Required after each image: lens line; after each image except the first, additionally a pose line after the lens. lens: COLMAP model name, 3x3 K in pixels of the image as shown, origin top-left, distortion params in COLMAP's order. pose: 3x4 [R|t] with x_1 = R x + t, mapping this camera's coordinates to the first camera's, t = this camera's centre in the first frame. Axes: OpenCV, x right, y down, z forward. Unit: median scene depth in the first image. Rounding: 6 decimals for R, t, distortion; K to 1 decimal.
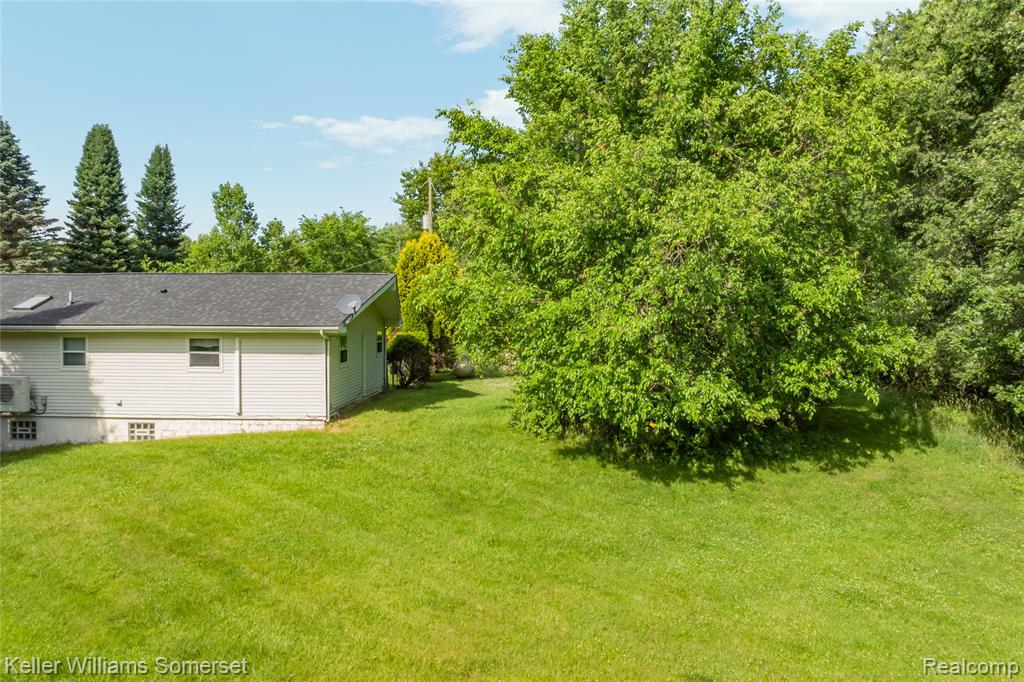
lens RADIAL K [[855.7, 0, 506.6], [0, 855.7, 337.0], [0, 0, 1]] dist [-0.015370, -0.020743]
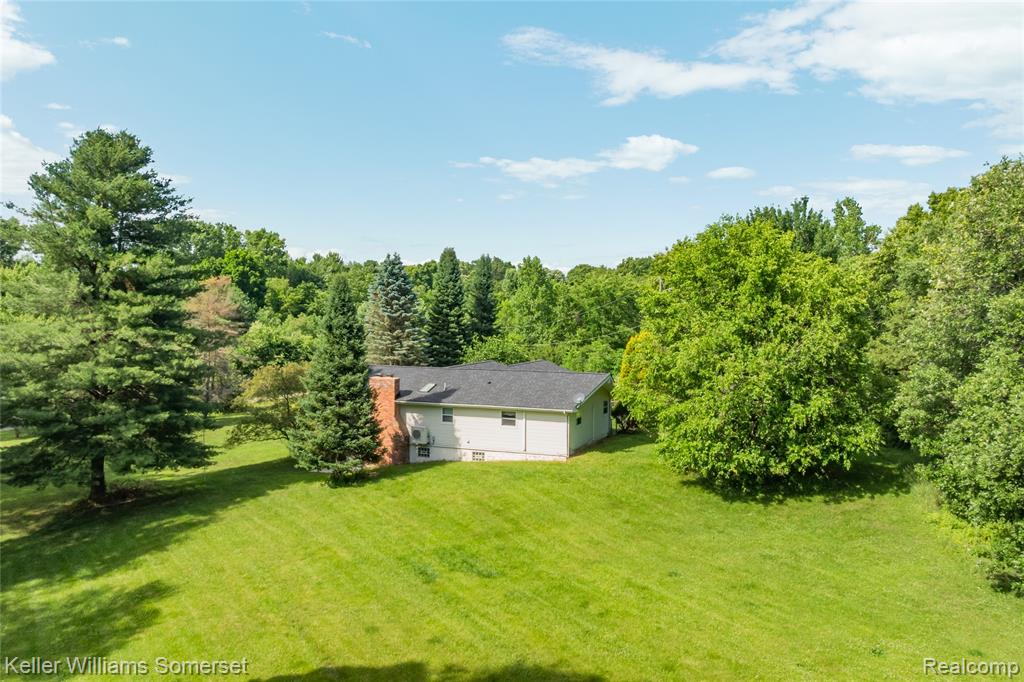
lens RADIAL K [[855.7, 0, 501.1], [0, 855.7, 339.8], [0, 0, 1]] dist [-0.015370, -0.020743]
pose [[0.938097, 0.014335, -0.346077, 0.334728], [-0.012307, 0.999892, 0.008057, -0.191844], [0.346155, -0.003299, 0.938171, -0.924264]]
